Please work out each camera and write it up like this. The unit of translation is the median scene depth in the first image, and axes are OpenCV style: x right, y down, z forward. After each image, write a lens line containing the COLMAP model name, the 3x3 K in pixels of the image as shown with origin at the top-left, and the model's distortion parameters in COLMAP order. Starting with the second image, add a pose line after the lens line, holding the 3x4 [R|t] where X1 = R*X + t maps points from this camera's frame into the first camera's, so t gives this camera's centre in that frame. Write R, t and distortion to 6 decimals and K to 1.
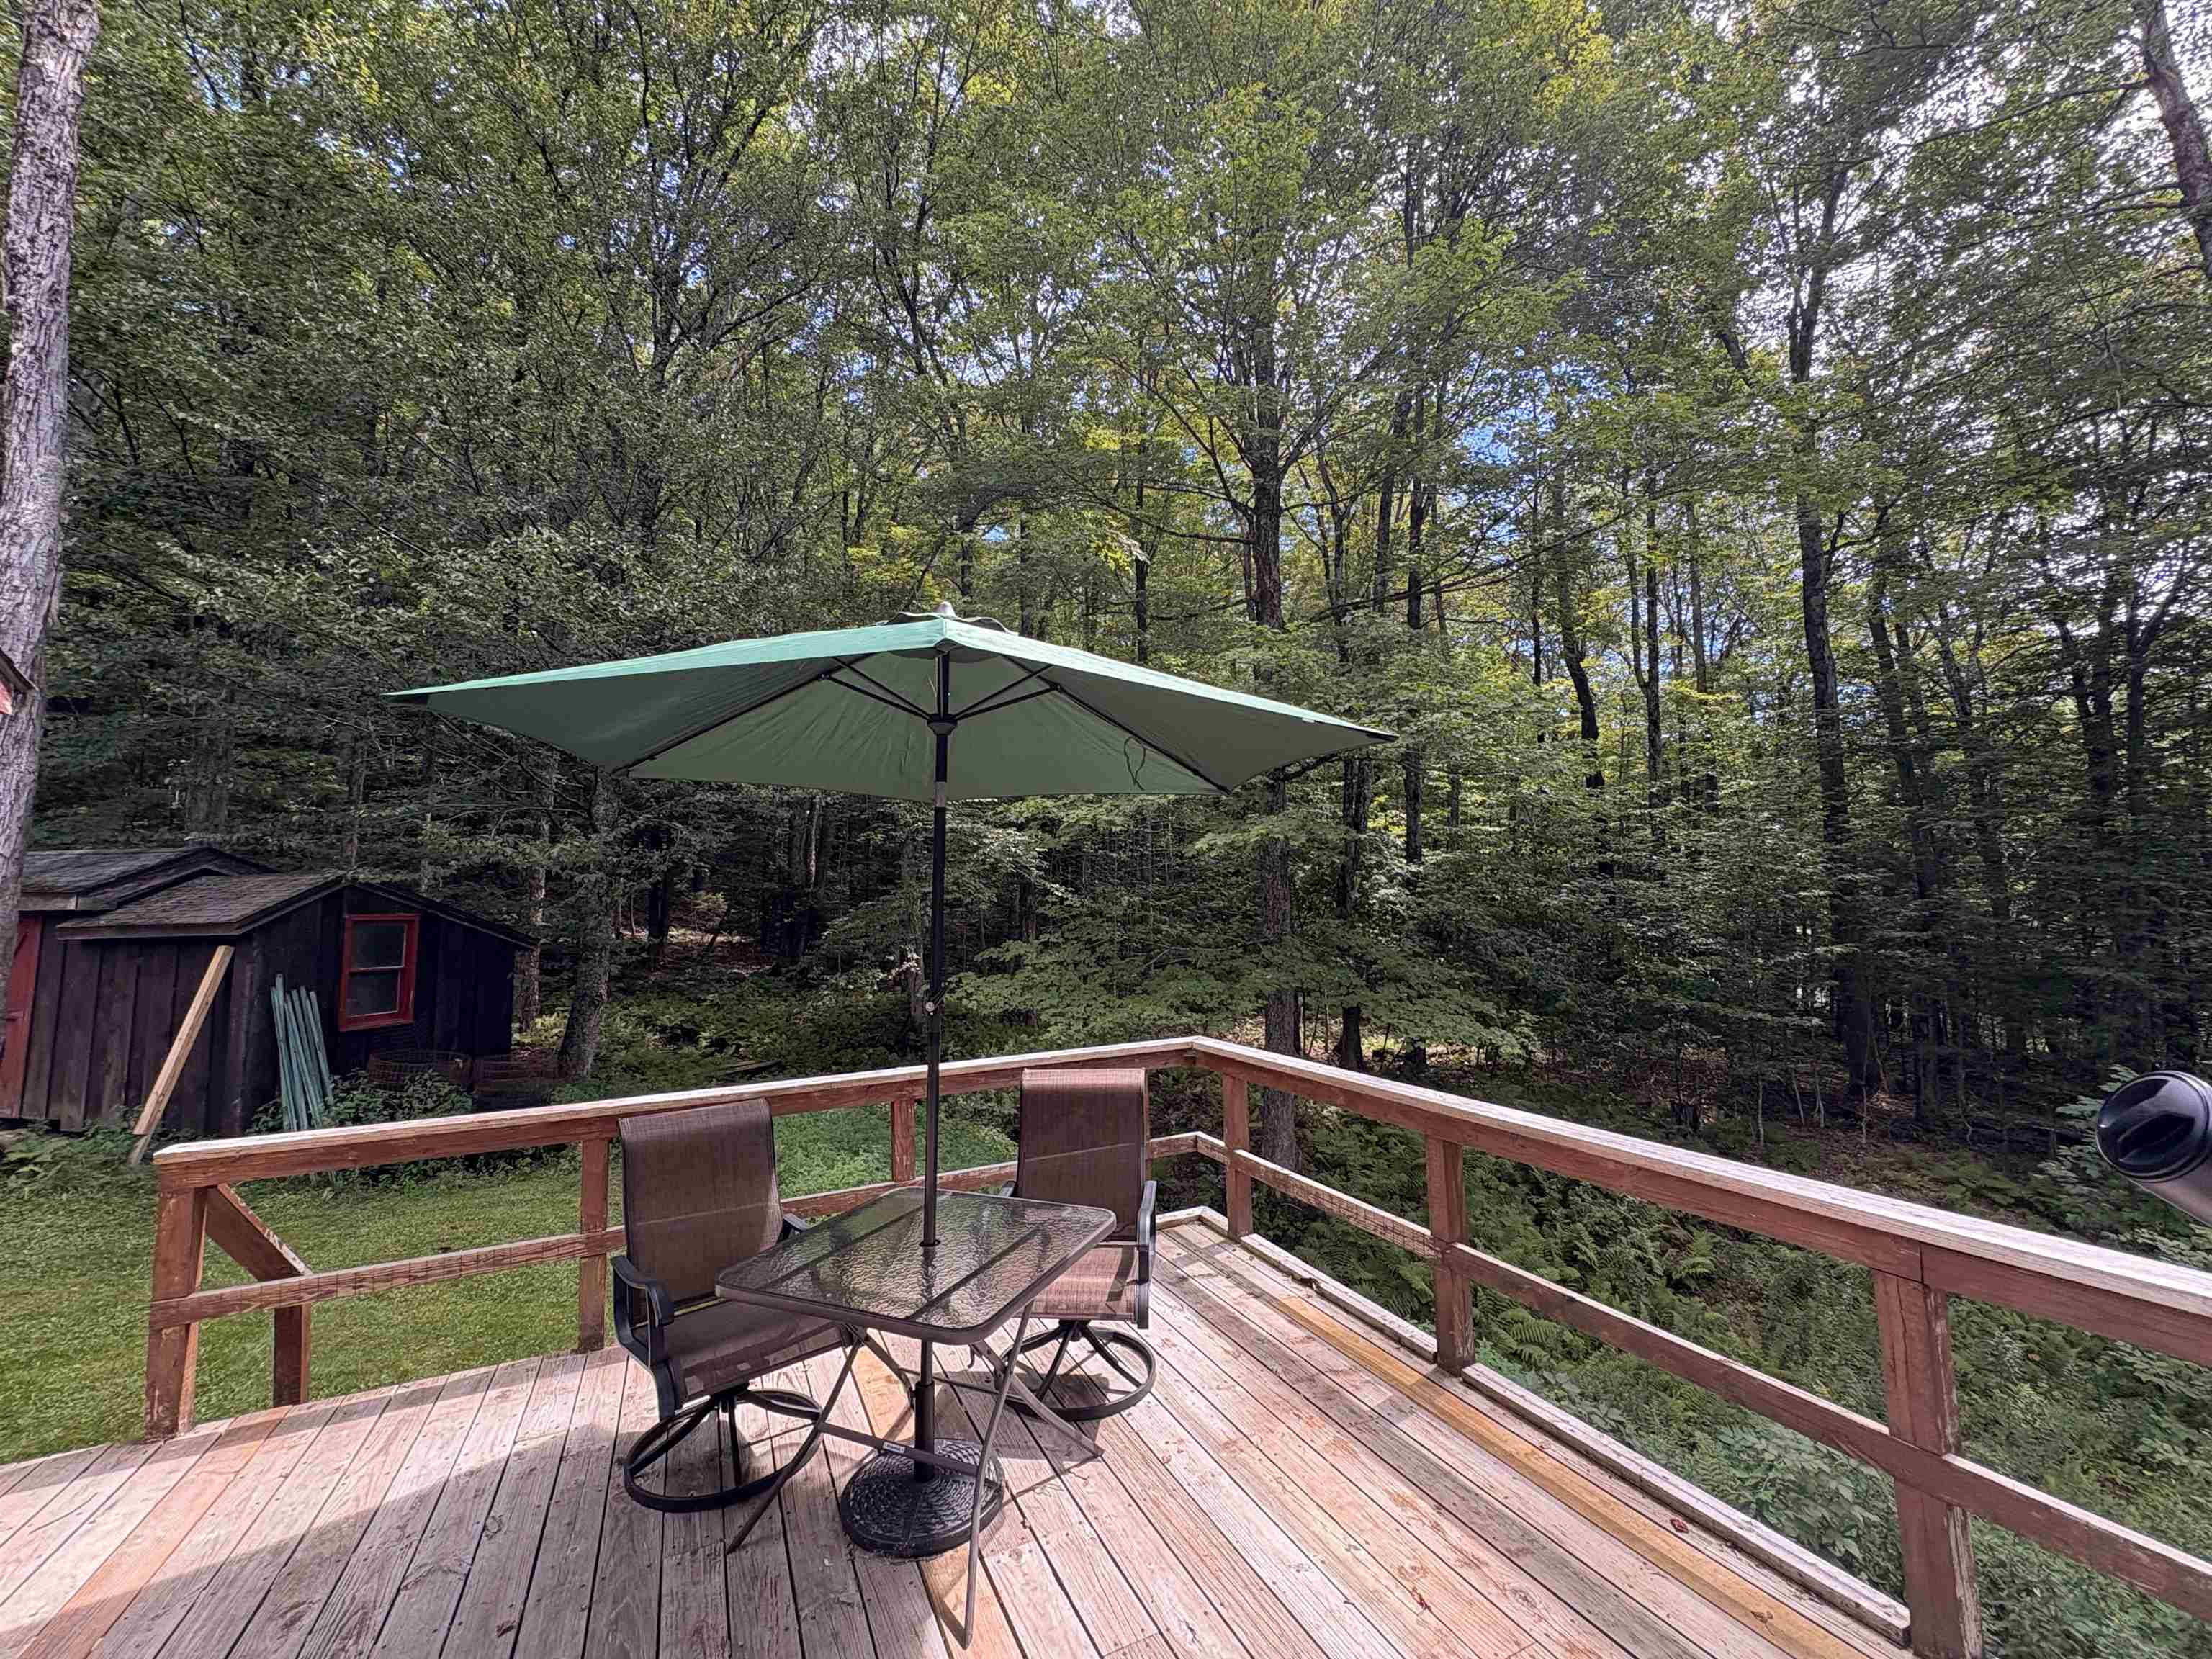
lens RADIAL K [[868.2, 0, 1106.0], [0, 868.2, 829.5], [0, 0, 1]] dist [0.000843, 0.000067]
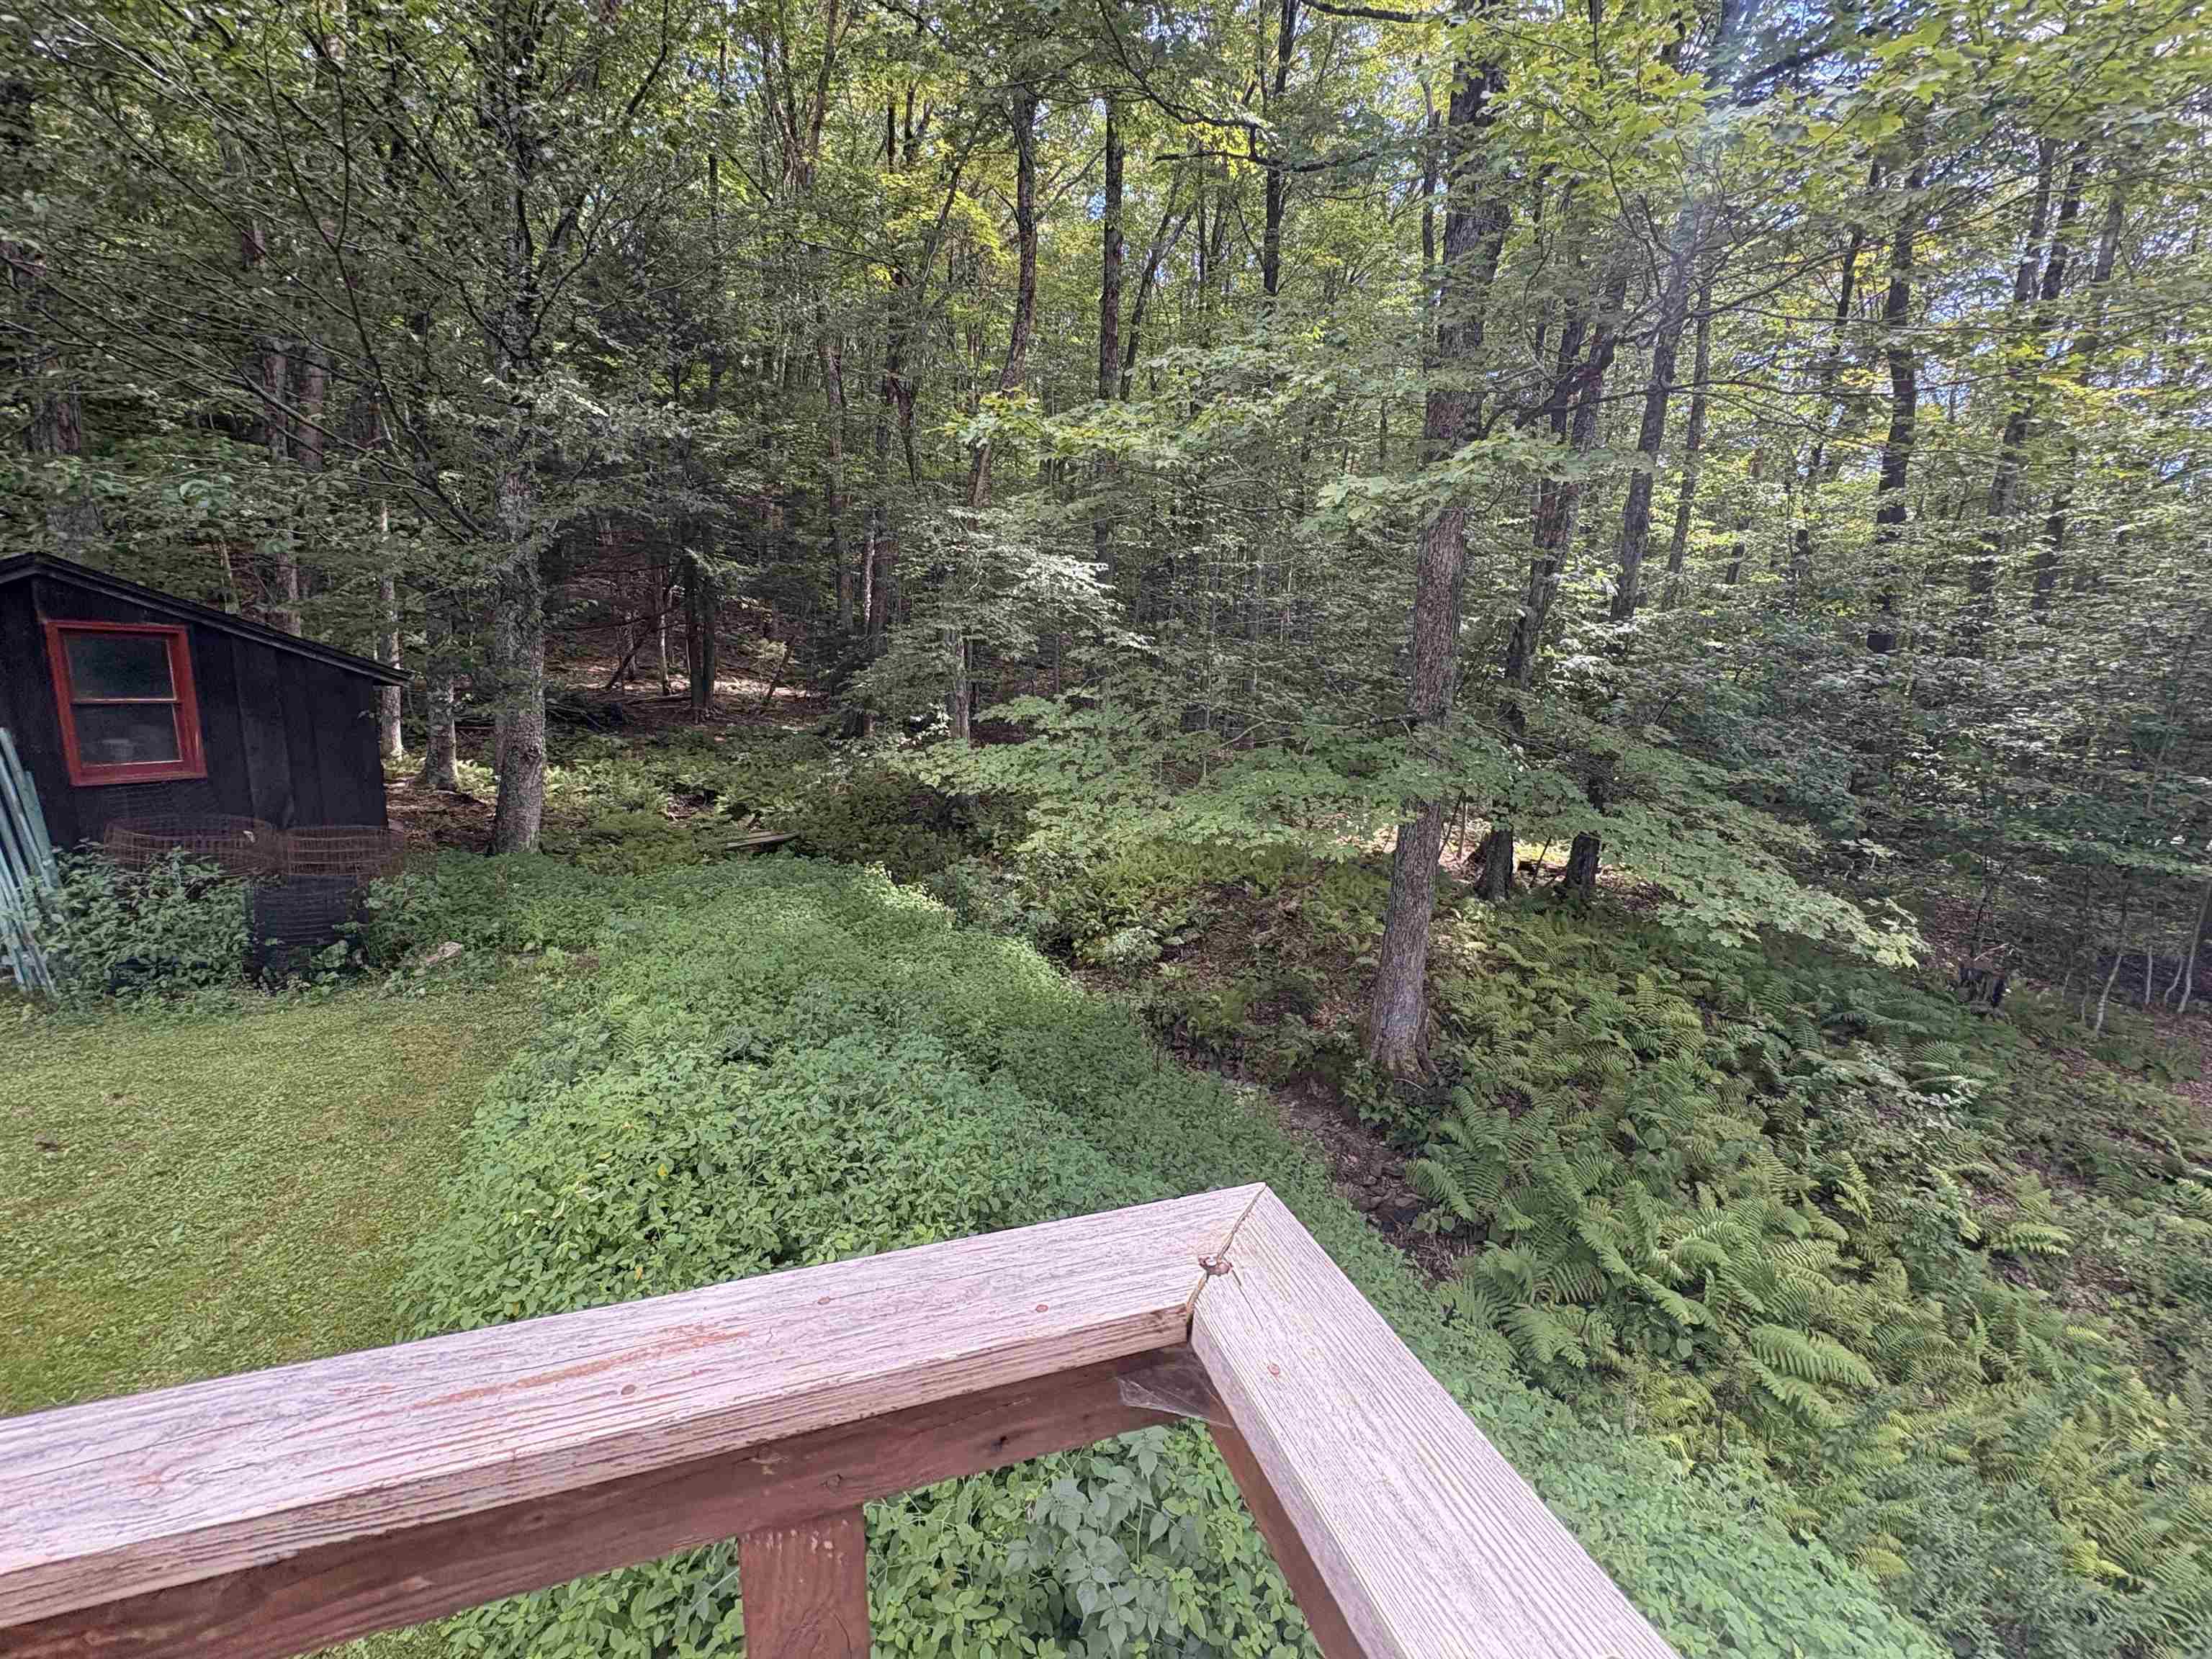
lens RADIAL K [[881.2, 0, 1106.0], [0, 881.2, 829.5], [0, 0, 1]] dist [0.000474, 0.000087]
pose [[0.991910, 0.057726, -0.113061, 0.031667], [-0.026697, 0.965569, 0.258772, 0.042753], [0.124106, -0.253660, 0.959299, 0.299556]]
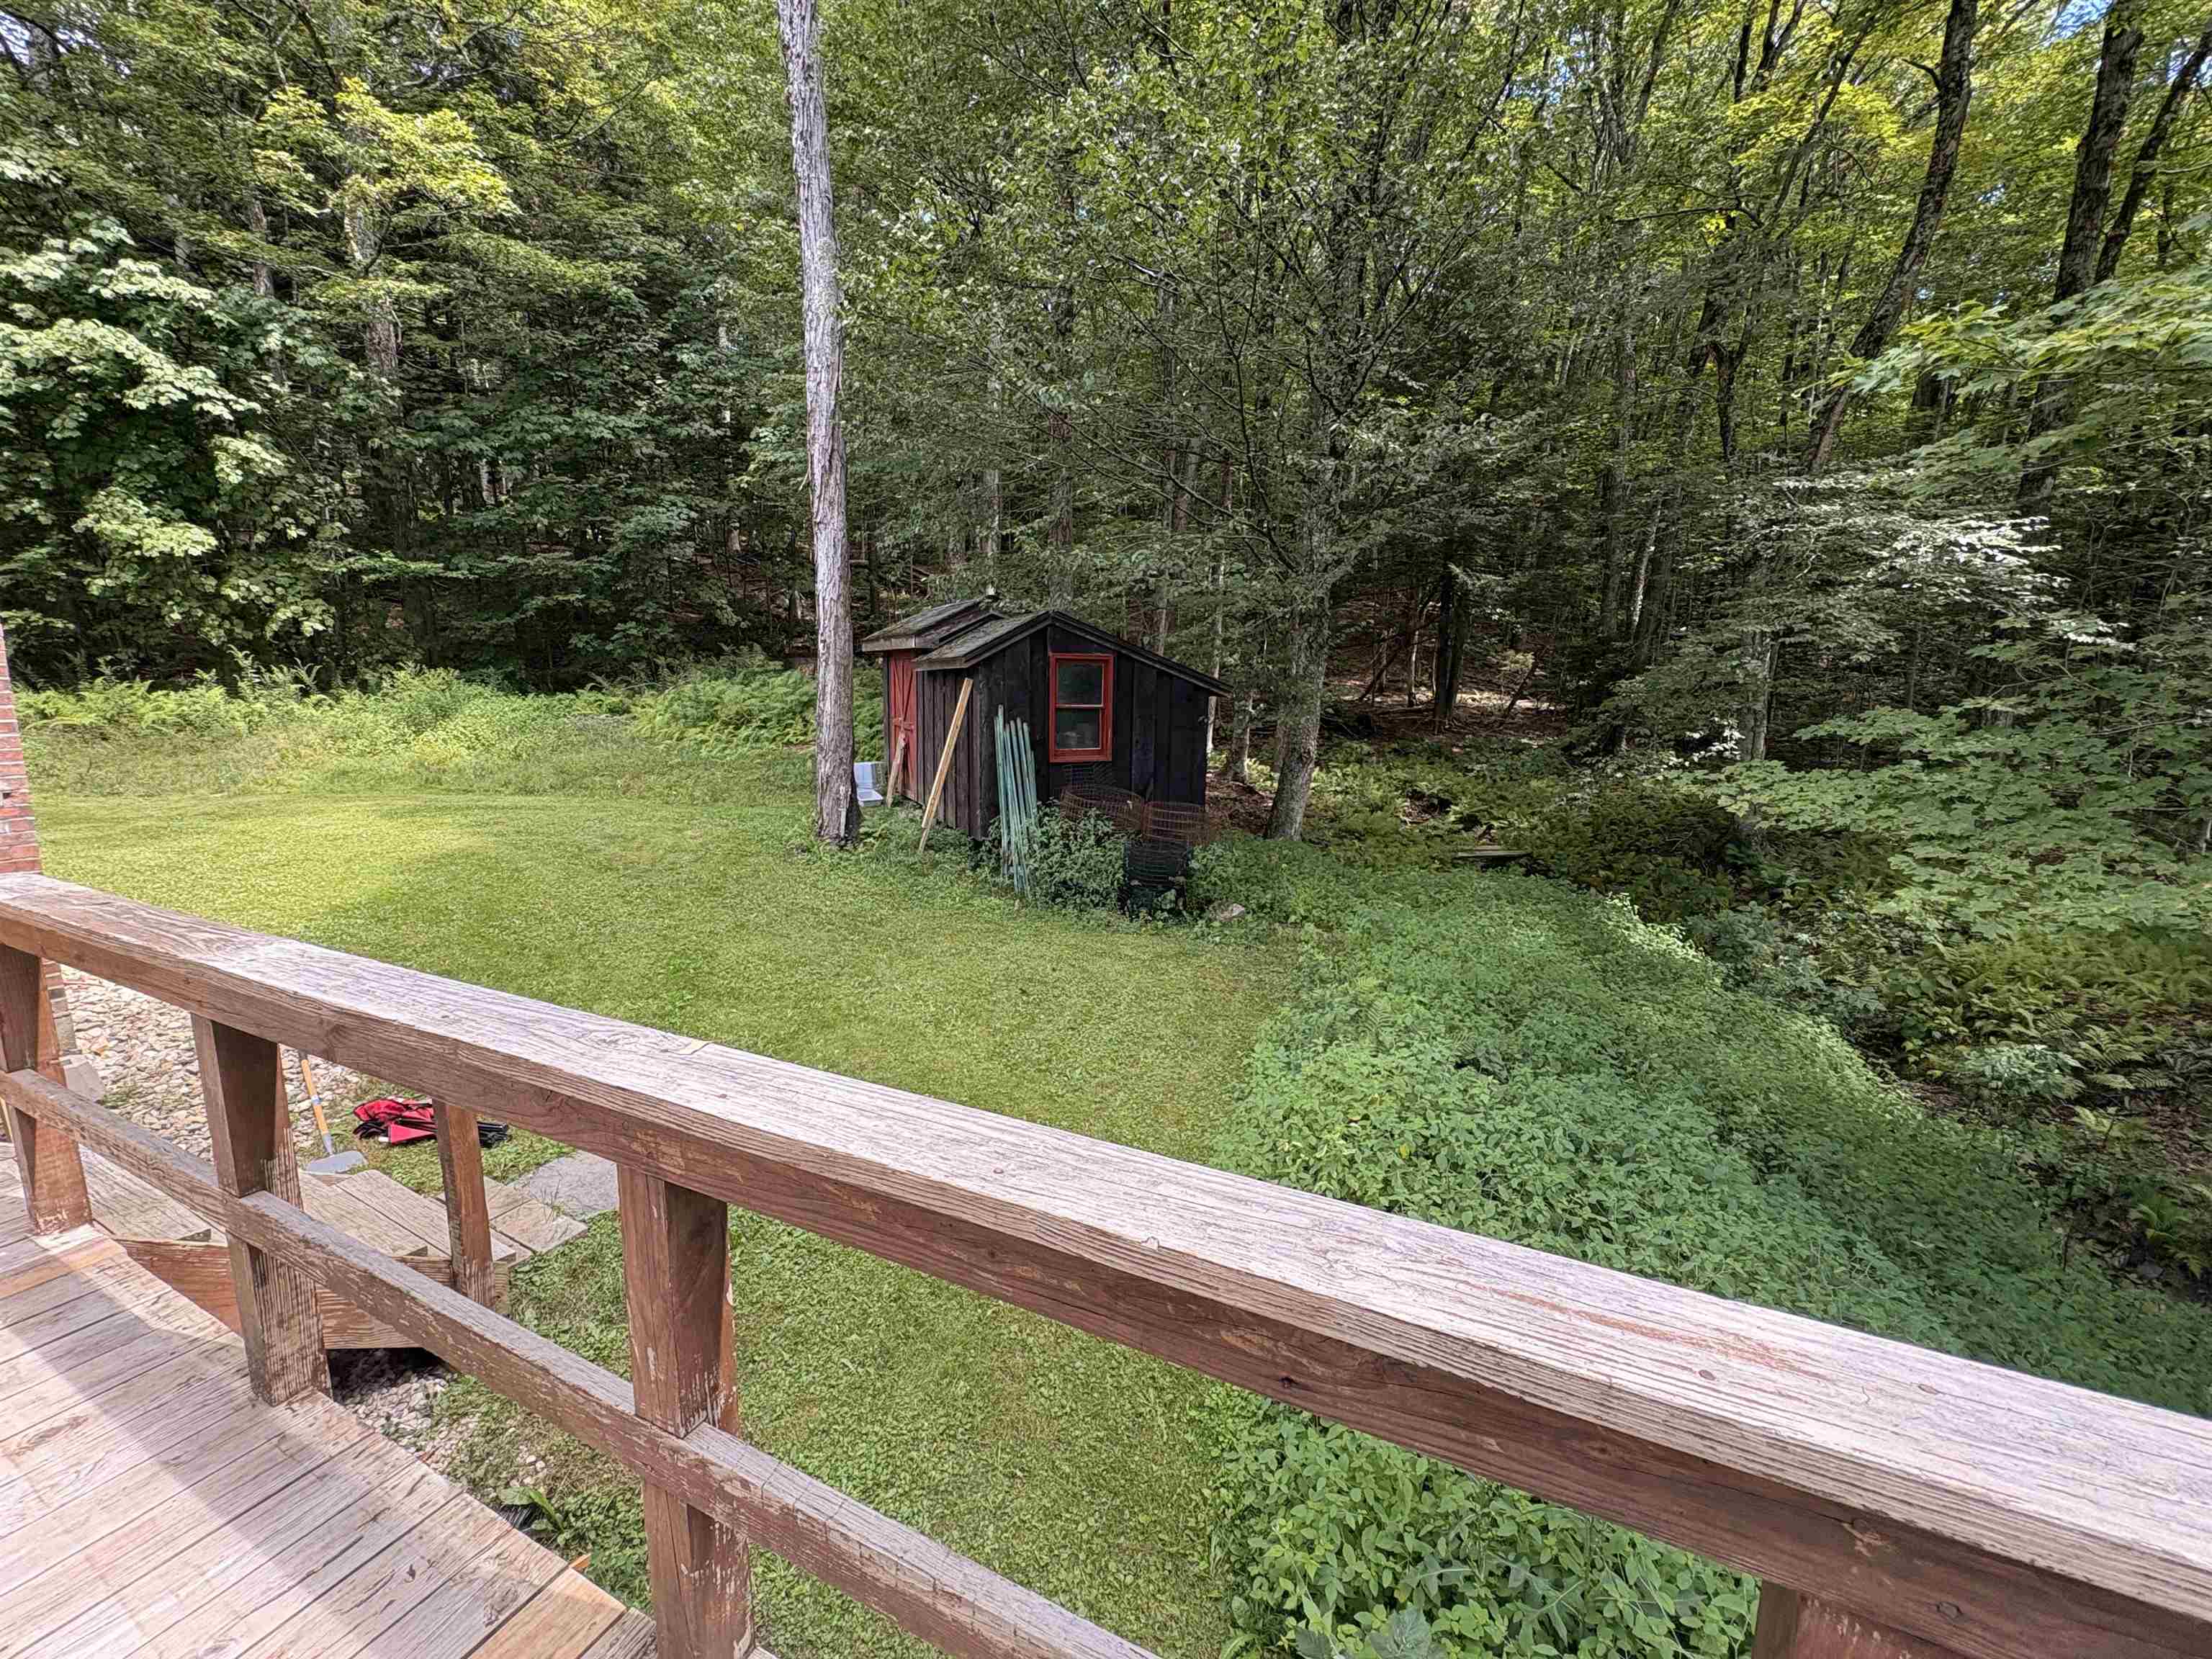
lens RADIAL K [[881.2, 0, 1106.0], [0, 881.2, 829.5], [0, 0, 1]] dist [0.000474, 0.000087]
pose [[0.620304, 0.153925, -0.769110, 0.015162], [0.051031, 0.970558, 0.235399, 0.043965], [0.782700, -0.185268, 0.594186, 0.287427]]
